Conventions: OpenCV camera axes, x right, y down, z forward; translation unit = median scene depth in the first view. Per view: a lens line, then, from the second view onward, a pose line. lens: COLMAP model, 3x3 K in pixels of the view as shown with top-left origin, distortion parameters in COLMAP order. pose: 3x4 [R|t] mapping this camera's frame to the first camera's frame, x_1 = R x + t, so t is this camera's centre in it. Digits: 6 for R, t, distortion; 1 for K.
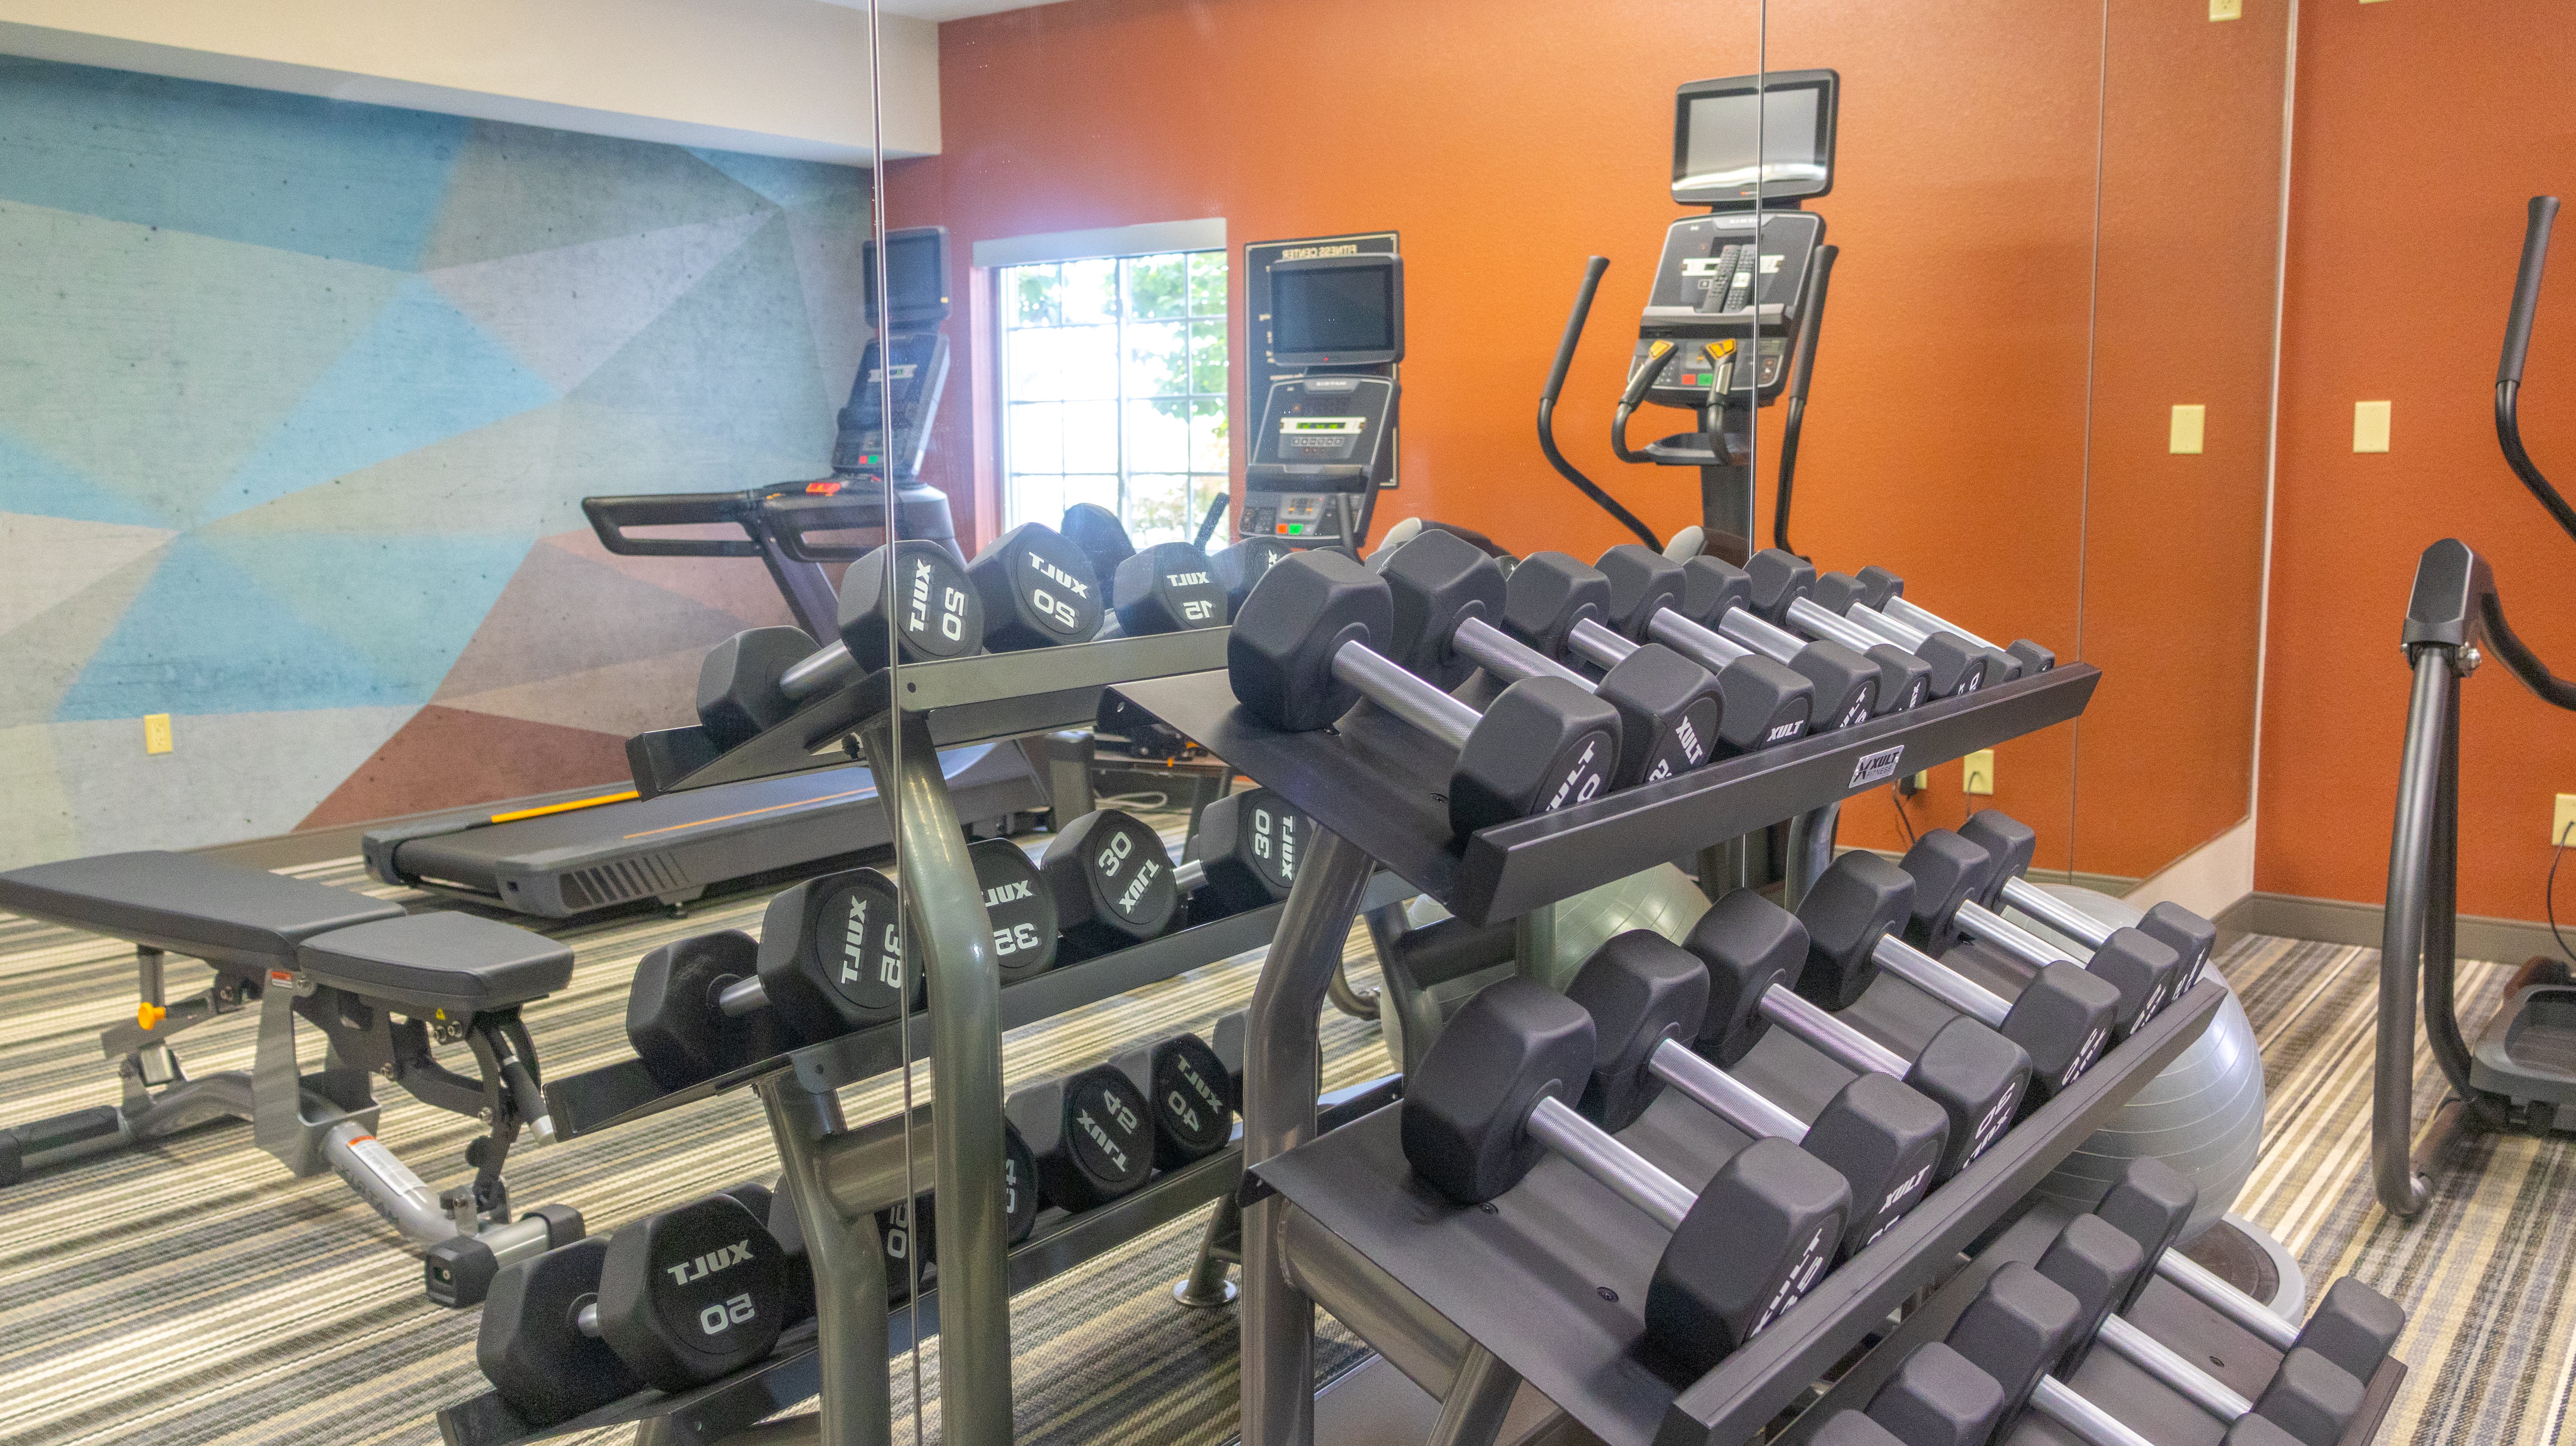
lens RADIAL K [[2088.0, 0, 1288.0], [0, 2088.0, 723.0], [0, 0, 1]] dist [-0.006850, 0.014906]
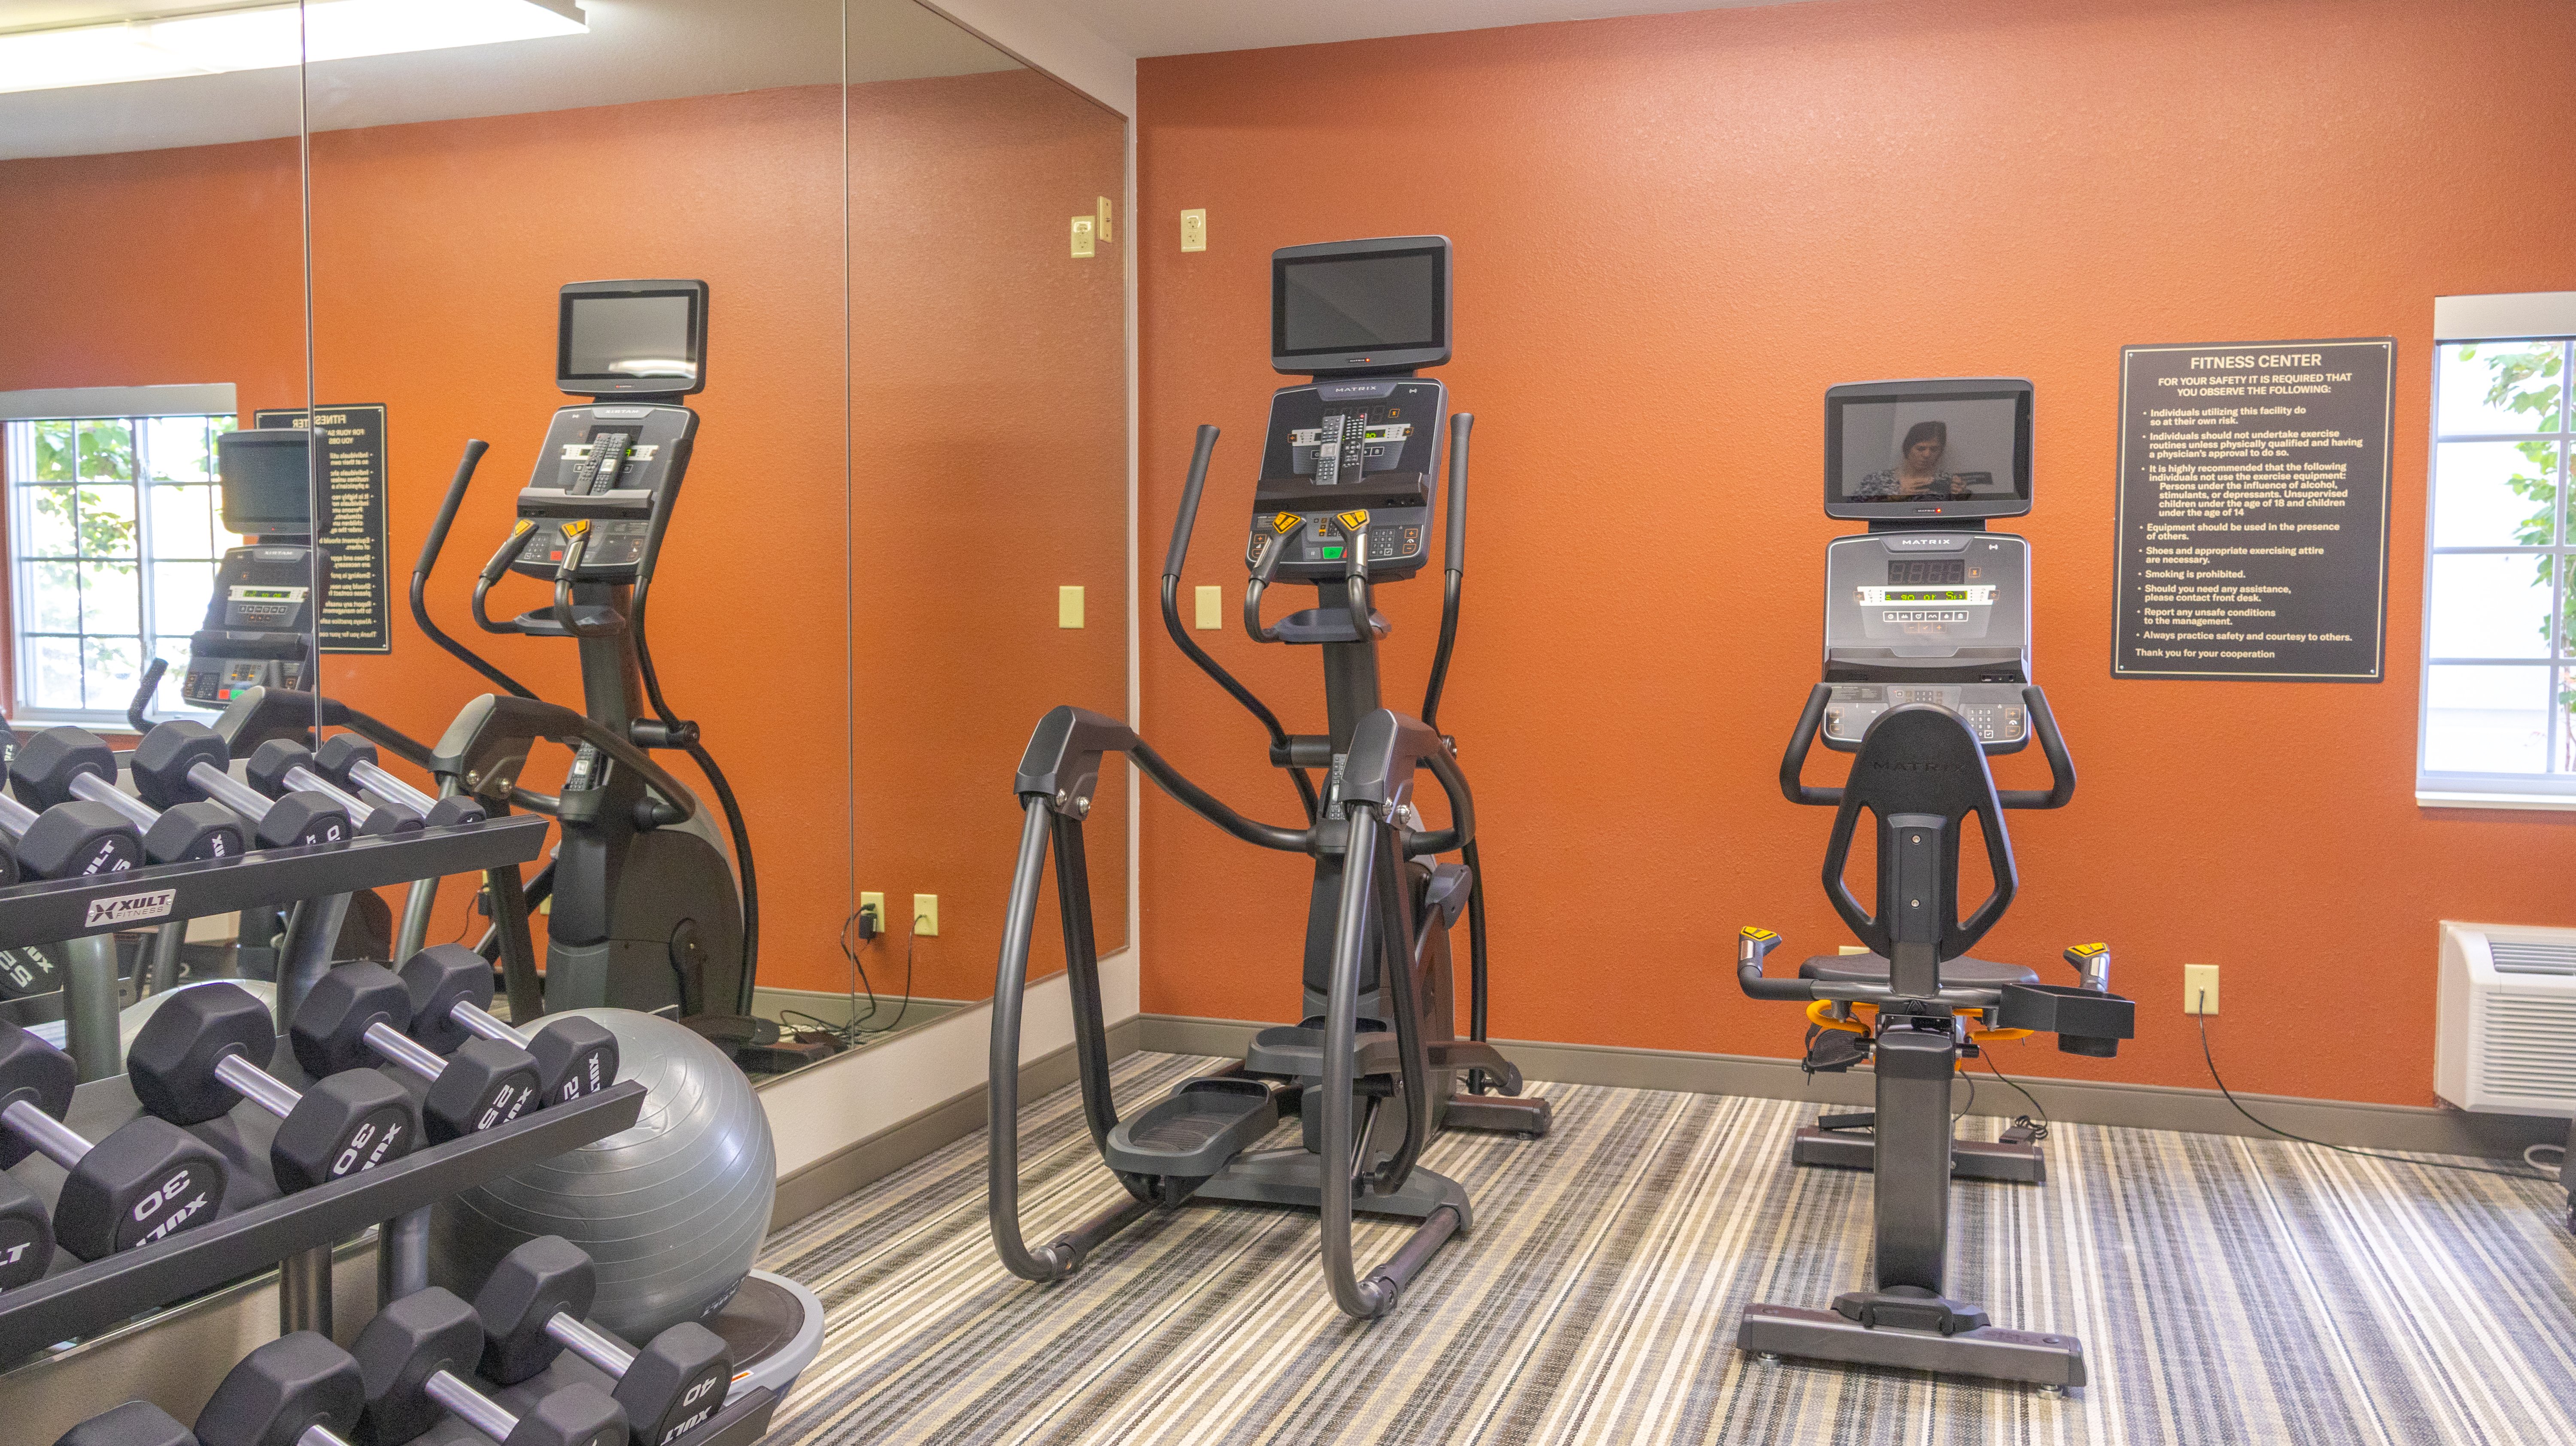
lens RADIAL K [[2088.0, 0, 1288.0], [0, 2088.0, 723.0], [0, 0, 1]] dist [-0.006850, 0.014906]
pose [[0.957419, -0.004318, 0.288670, 0.238113], [0.027691, 0.996652, -0.076932, 0.014178], [-0.287371, 0.081650, 0.954333, -0.124202]]
